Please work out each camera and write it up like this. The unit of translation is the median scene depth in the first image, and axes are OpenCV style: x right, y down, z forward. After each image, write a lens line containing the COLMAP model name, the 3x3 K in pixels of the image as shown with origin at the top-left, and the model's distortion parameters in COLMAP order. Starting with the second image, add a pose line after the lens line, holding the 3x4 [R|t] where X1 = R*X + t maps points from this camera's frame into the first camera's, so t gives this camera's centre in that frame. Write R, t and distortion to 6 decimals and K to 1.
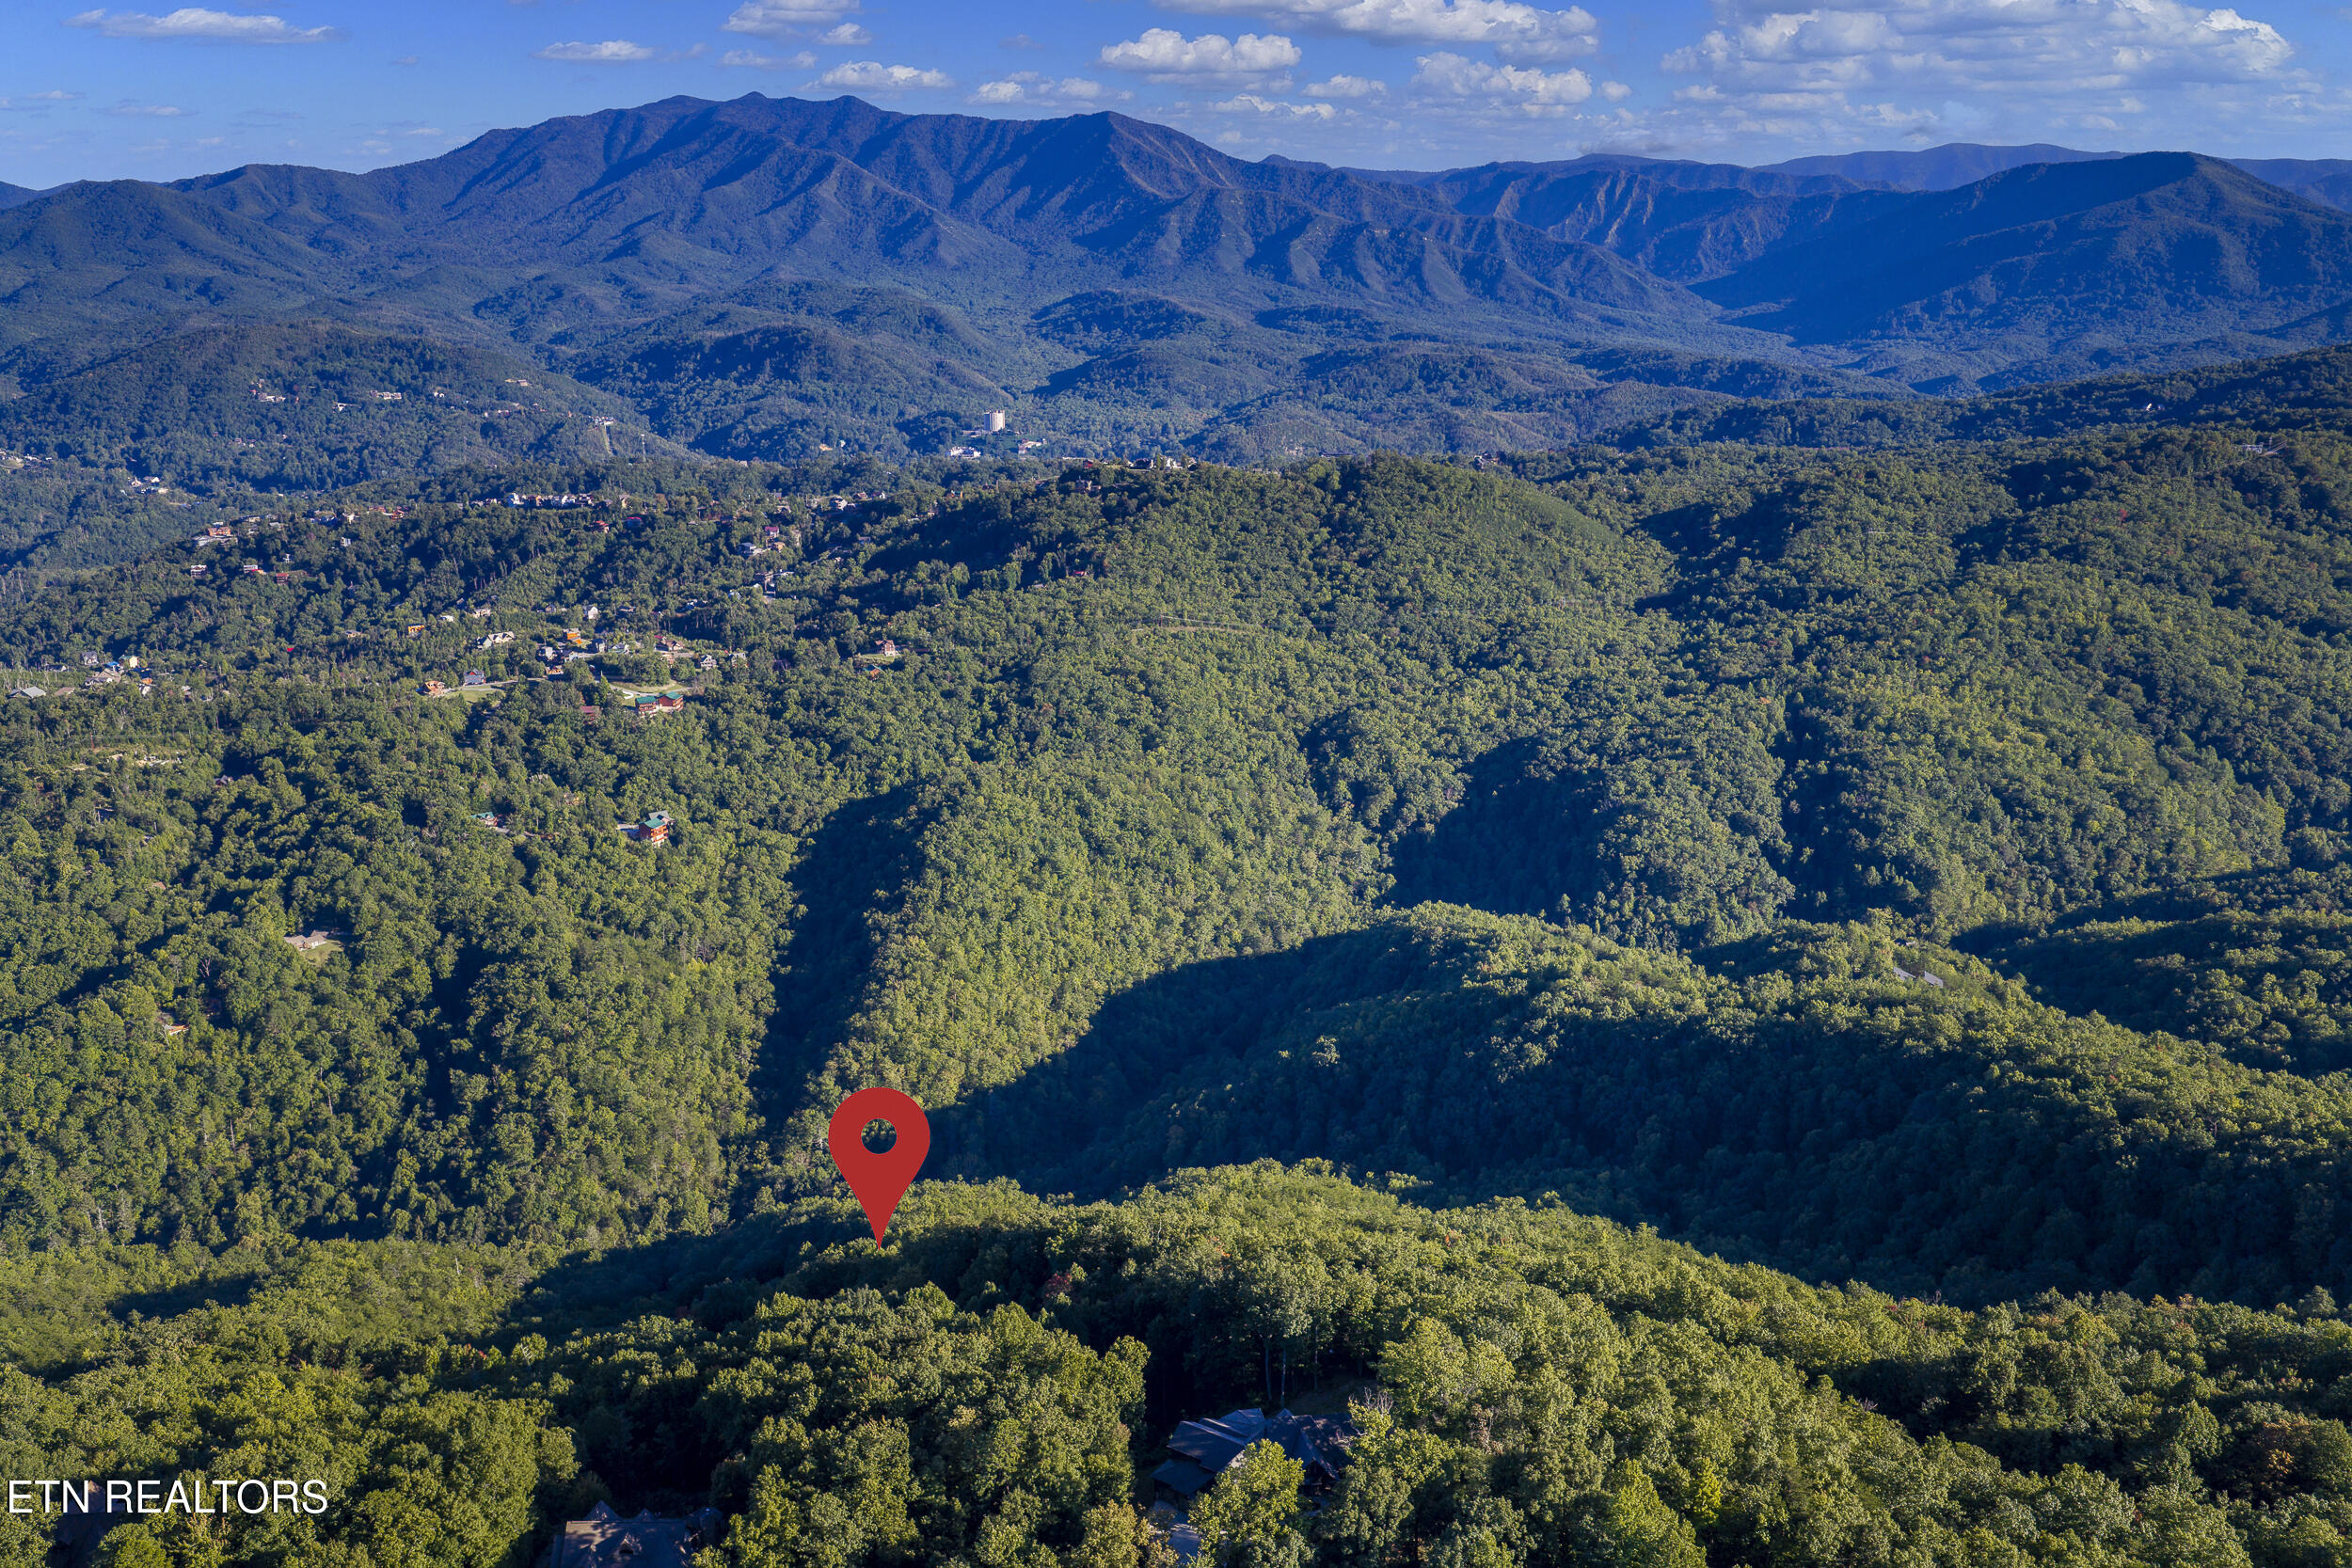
lens RADIAL K [[1946.6, 0, 1185.8], [0, 1946.6, 777.8], [0, 0, 1]] dist [0.023738, -0.042008]
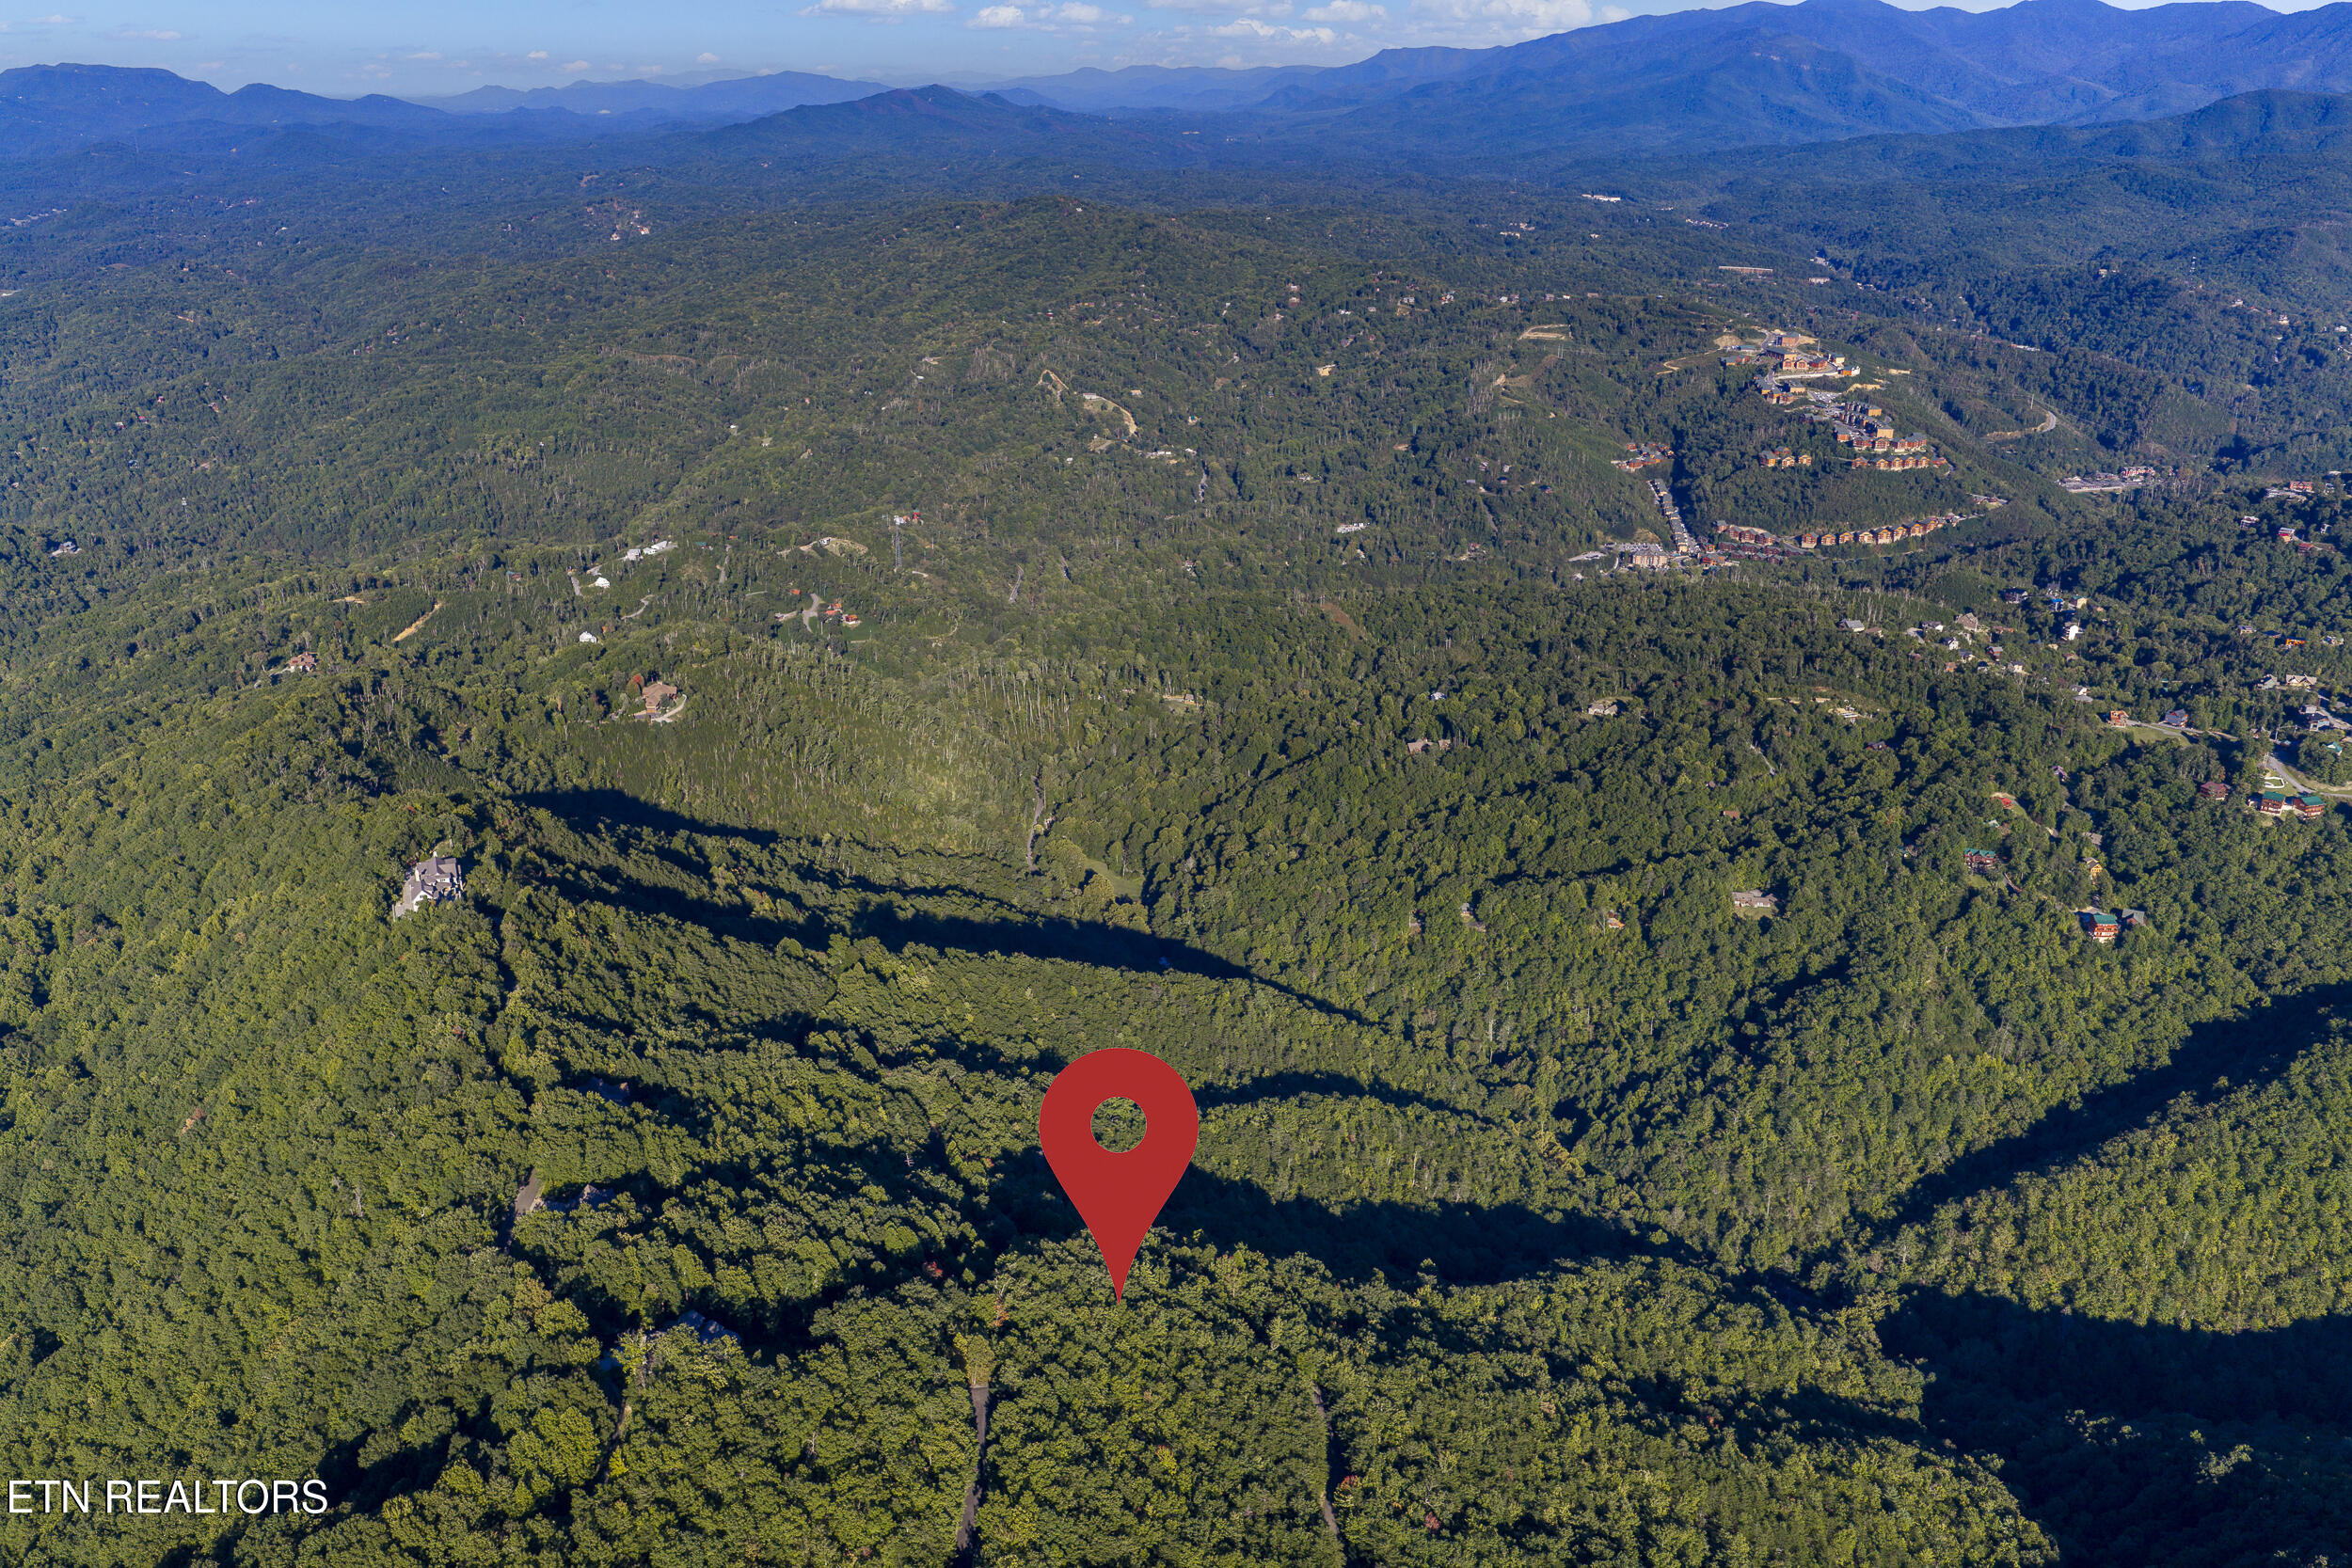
lens RADIAL K [[1946.6, 0, 1184.5], [0, 1946.6, 785.6], [0, 0, 1]] dist [0.023738, -0.042008]
pose [[0.384381, 0.323392, -0.864678, 0.336954], [-0.238813, 0.939586, 0.245247, -0.149772], [0.891751, 0.112228, 0.438390, 0.107300]]
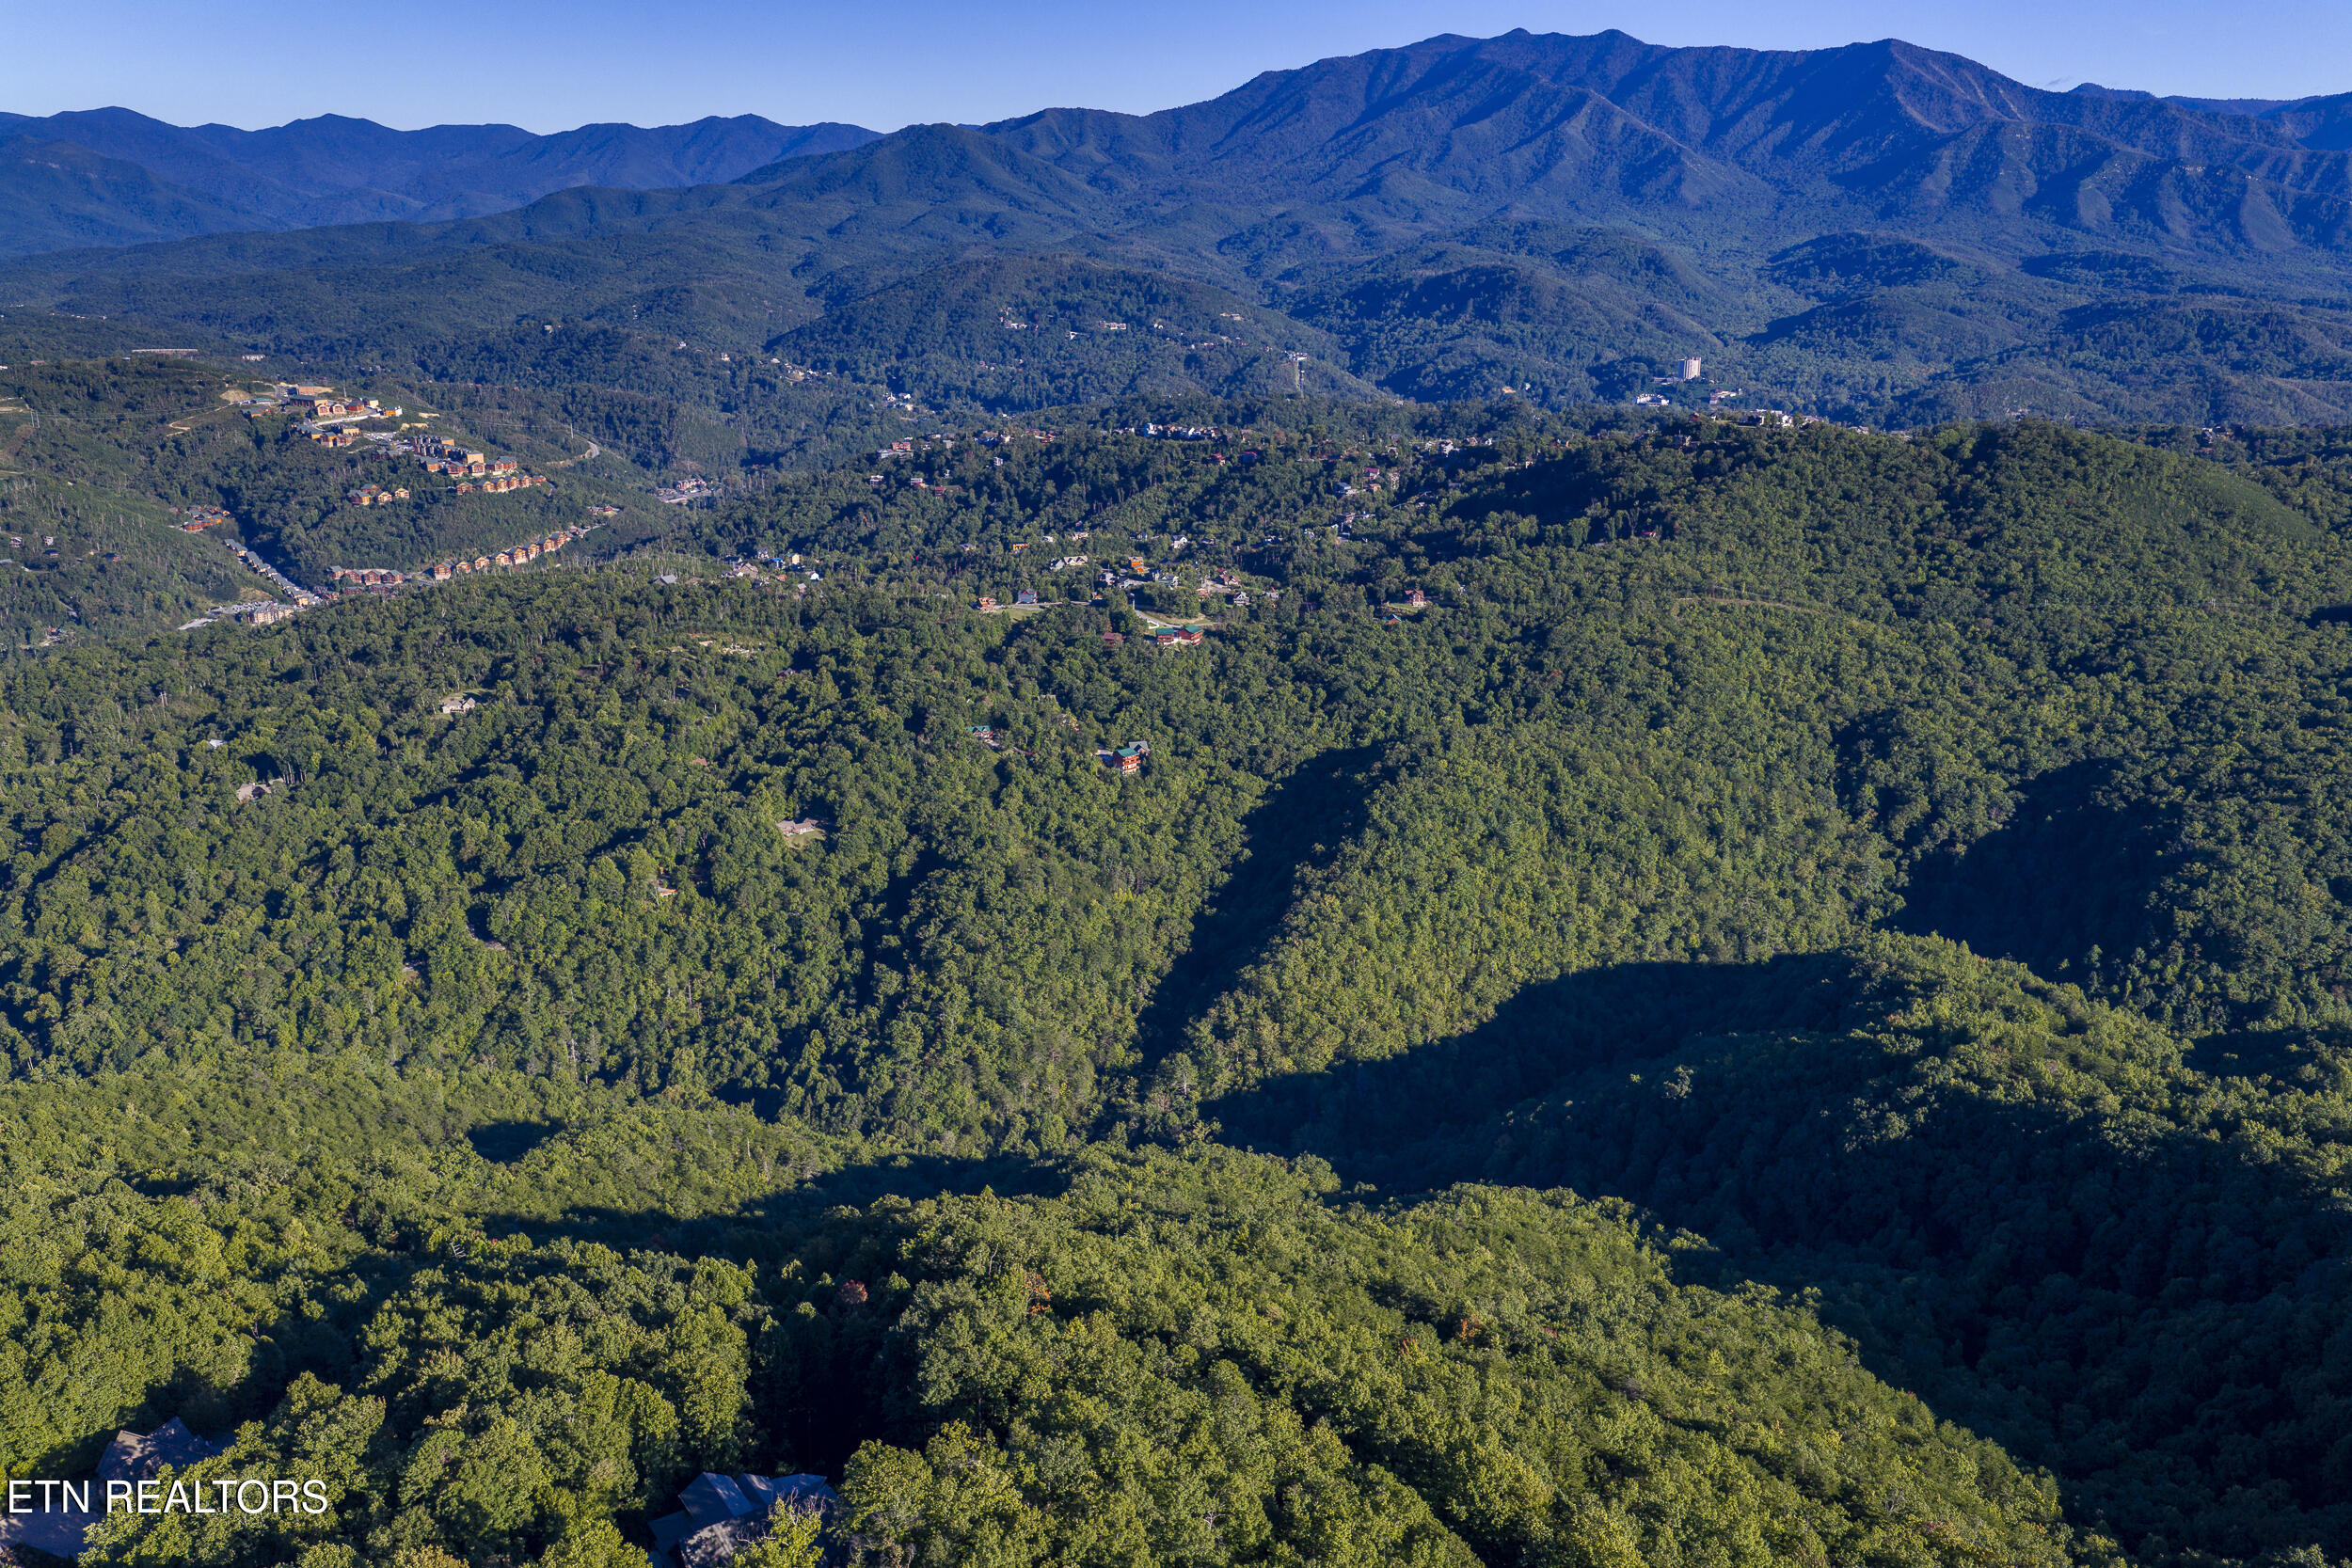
lens RADIAL K [[1946.6, 0, 1183.1], [0, 1946.6, 782.2], [0, 0, 1]] dist [0.023738, -0.042008]
pose [[0.929844, 0.109914, -0.351154, 0.098701], [-0.098988, 0.993883, 0.048975, -0.012000], [0.354389, -0.010779, 0.935036, 0.045684]]
